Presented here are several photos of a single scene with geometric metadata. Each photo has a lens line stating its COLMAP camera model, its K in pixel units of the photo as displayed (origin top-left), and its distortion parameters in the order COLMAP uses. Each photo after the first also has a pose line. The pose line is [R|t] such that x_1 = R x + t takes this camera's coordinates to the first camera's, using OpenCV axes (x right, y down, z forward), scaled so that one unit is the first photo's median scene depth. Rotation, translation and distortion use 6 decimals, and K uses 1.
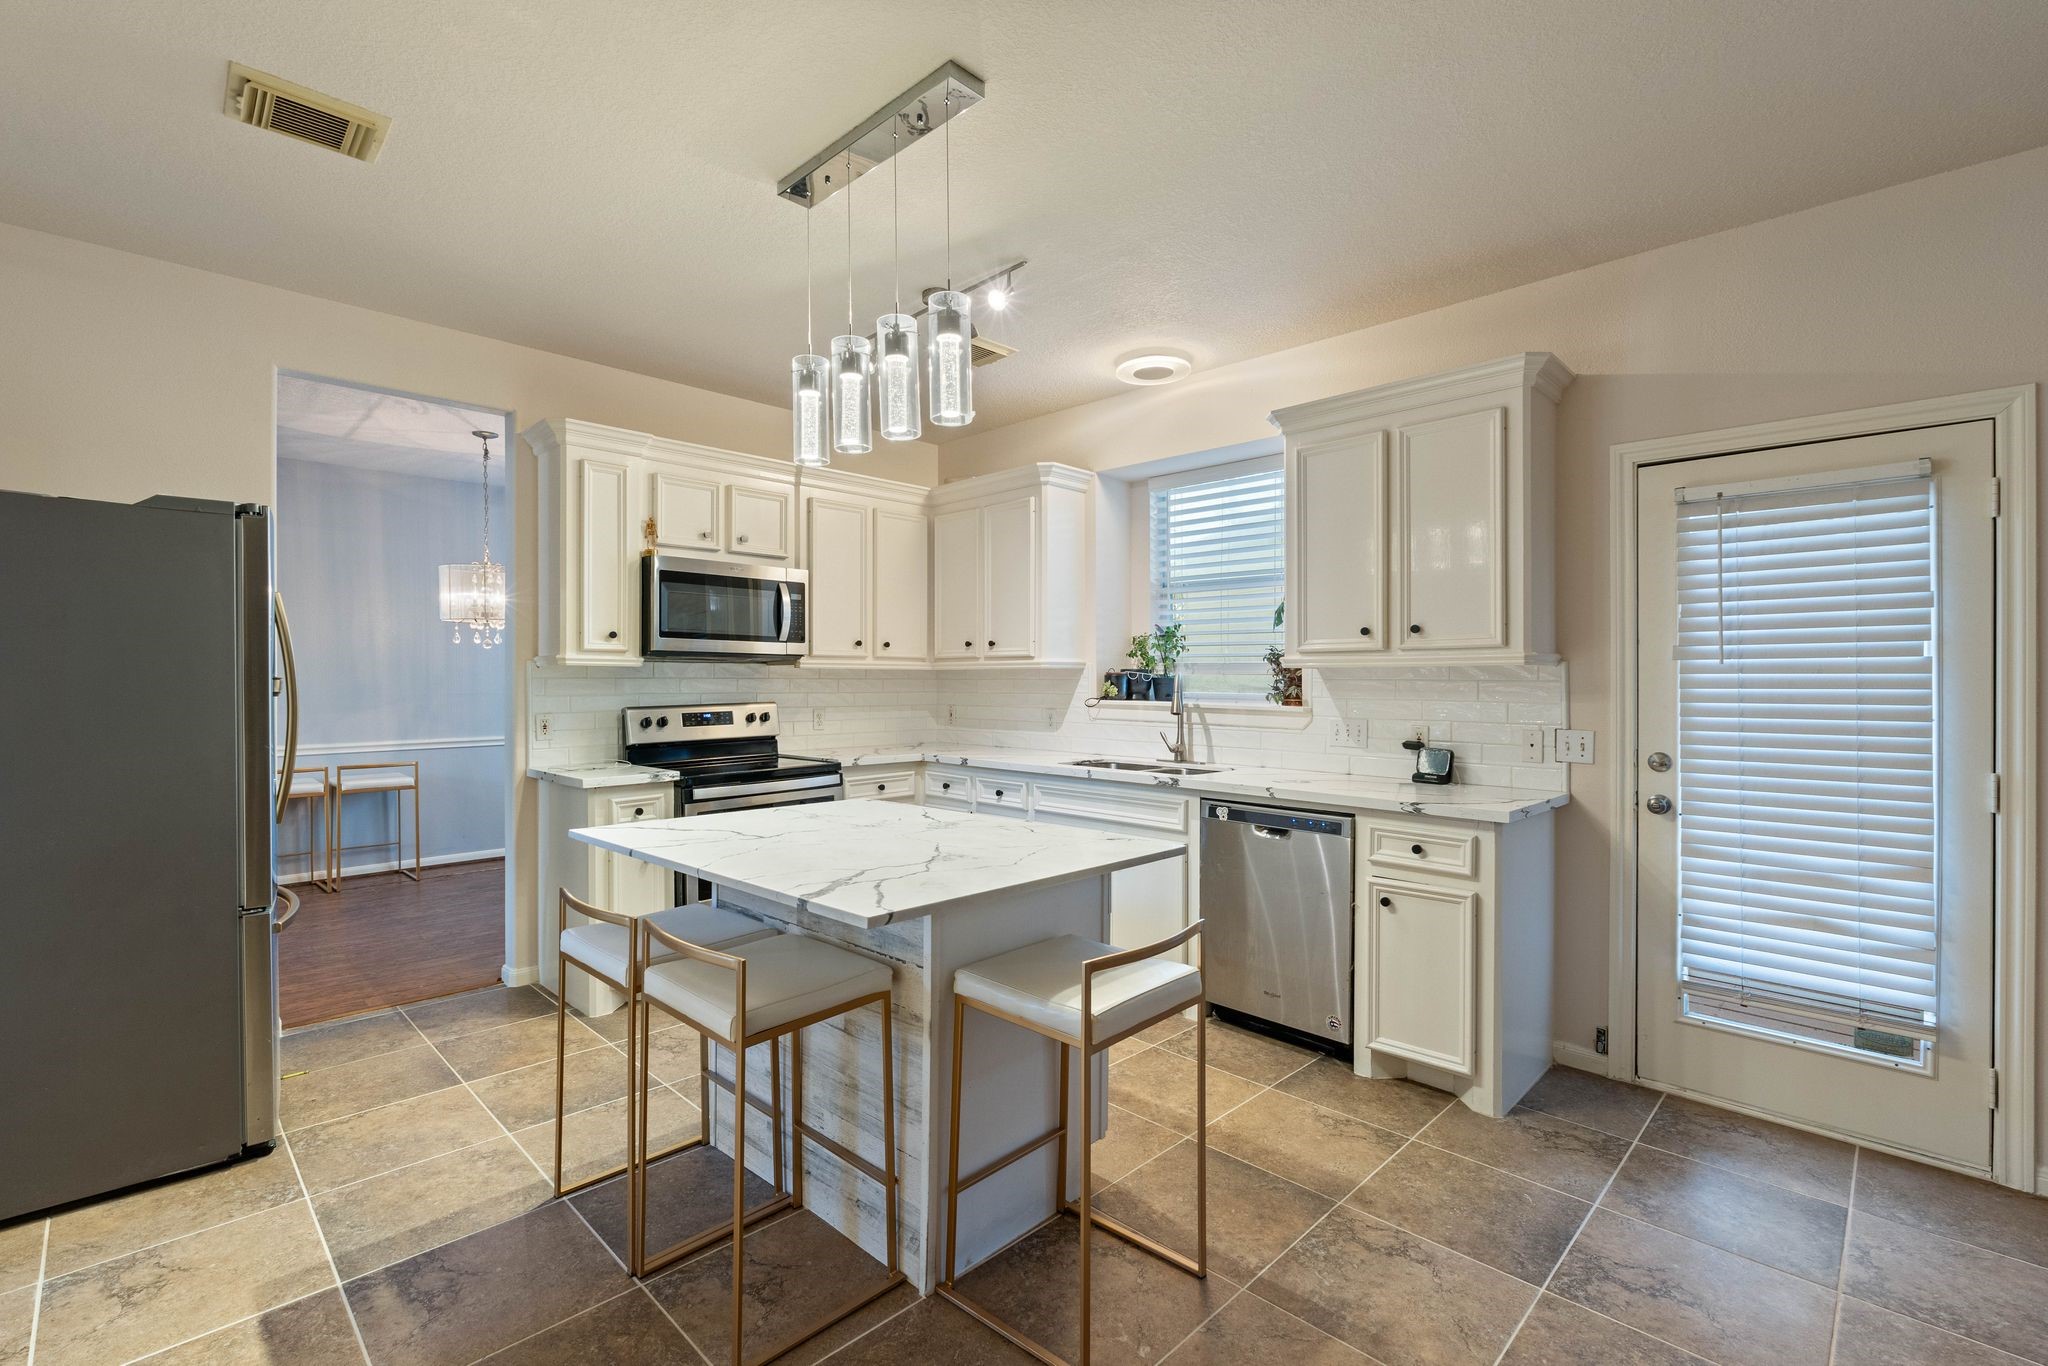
lens RADIAL K [[899.8, 0, 1026.1], [0, 899.8, 684.5], [0, 0, 1]] dist [-0.000924, -0.000733]
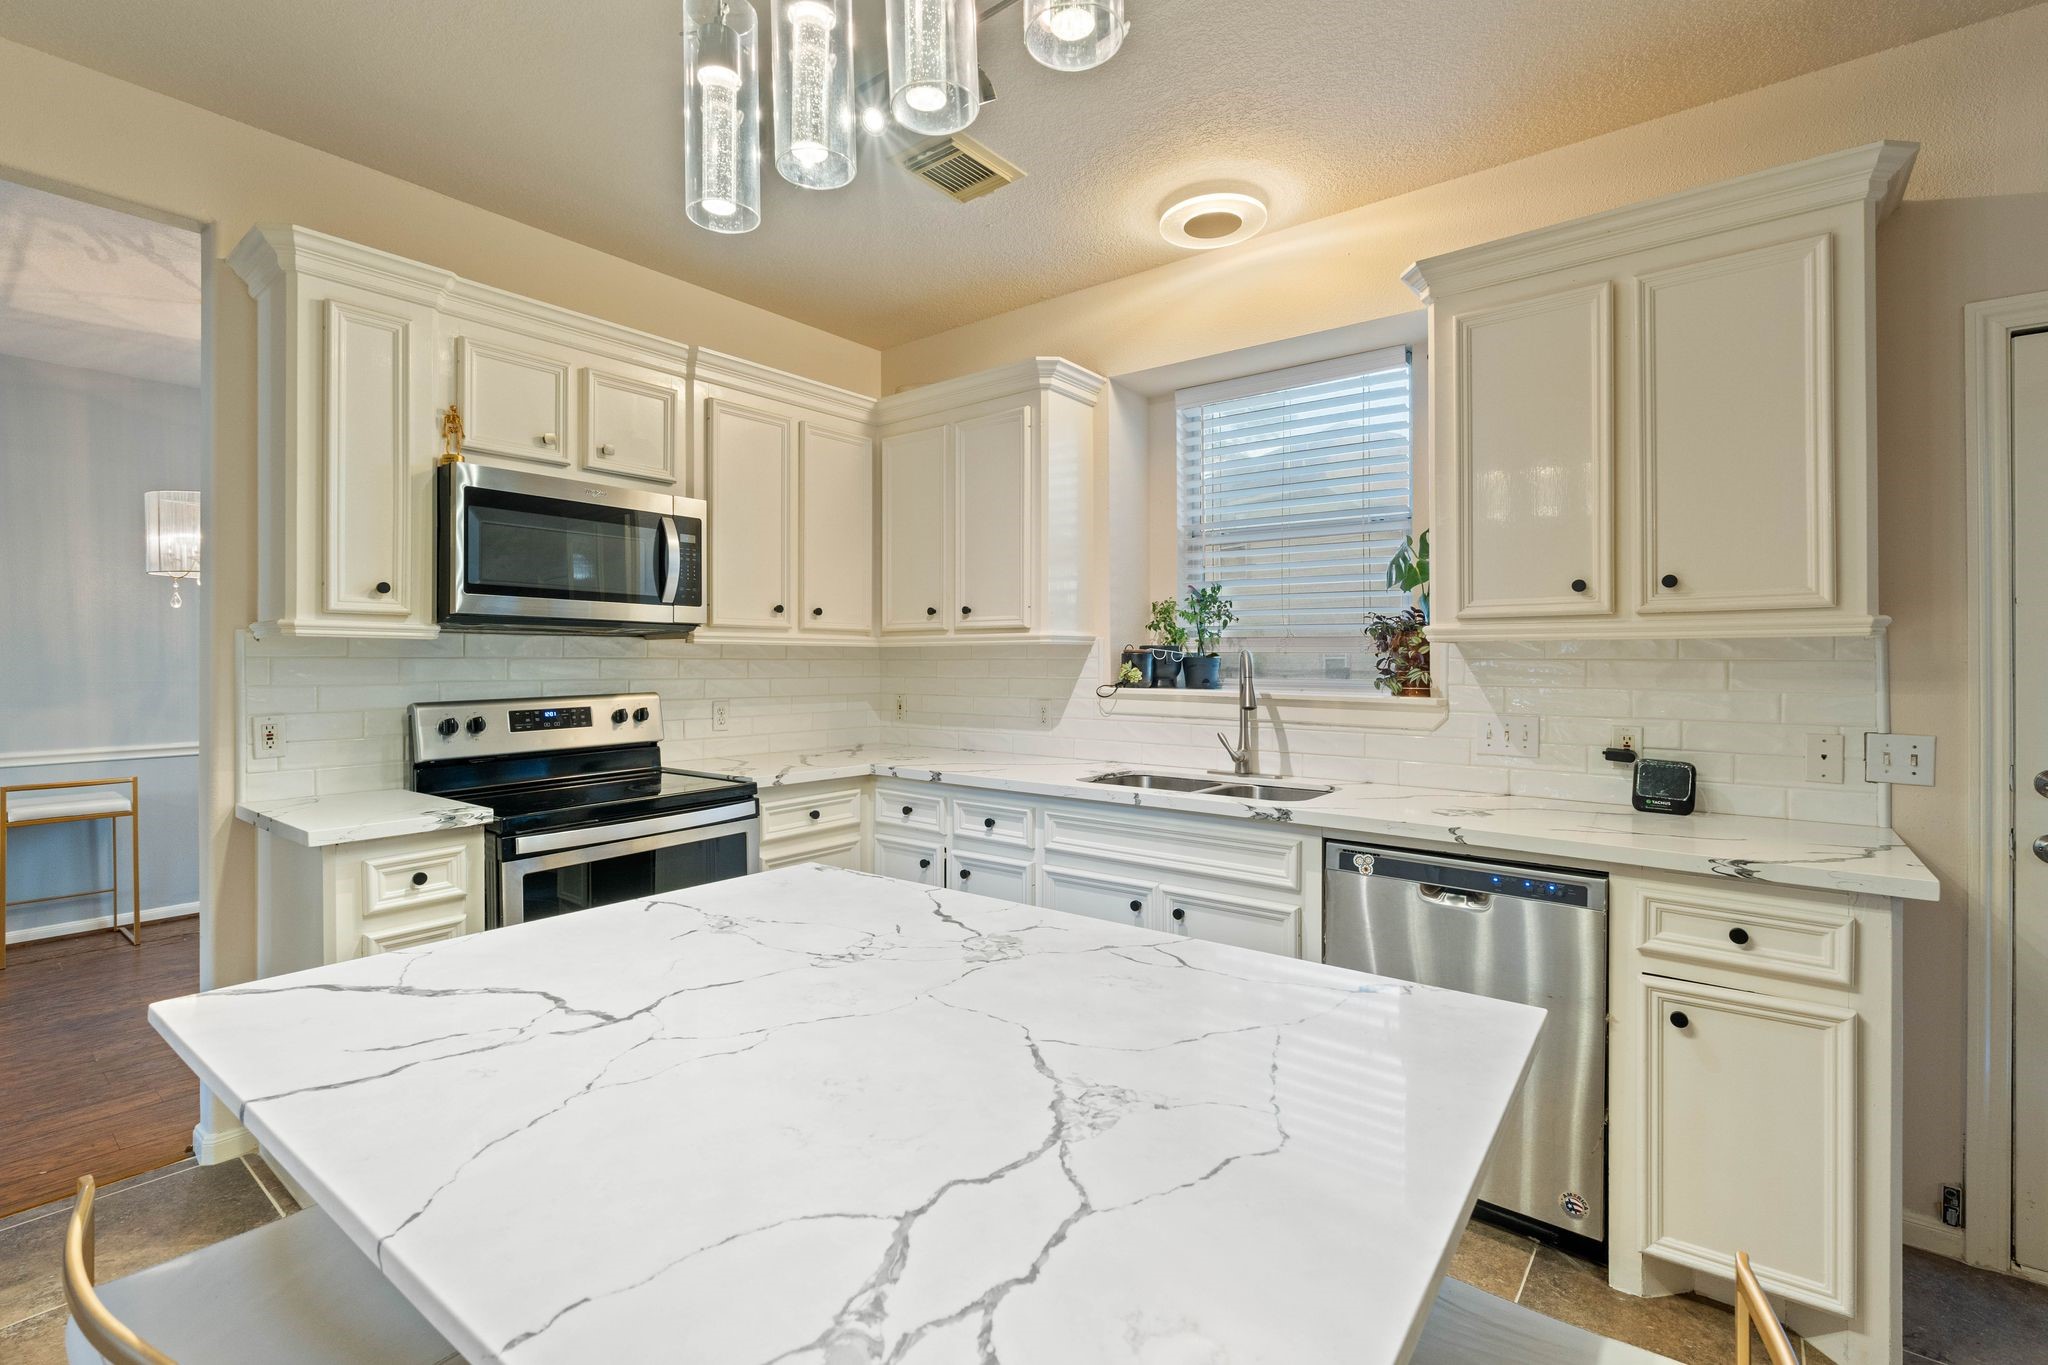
lens RADIAL K [[899.8, 0, 1021.1], [0, 899.8, 661.0], [0, 0, 1]] dist [-0.000924, -0.000733]
pose [[0.994376, -0.001019, 0.105903, -0.086292], [0.001570, 0.999986, -0.005117, -0.001016], [-0.105896, 0.005255, 0.994363, 0.331341]]
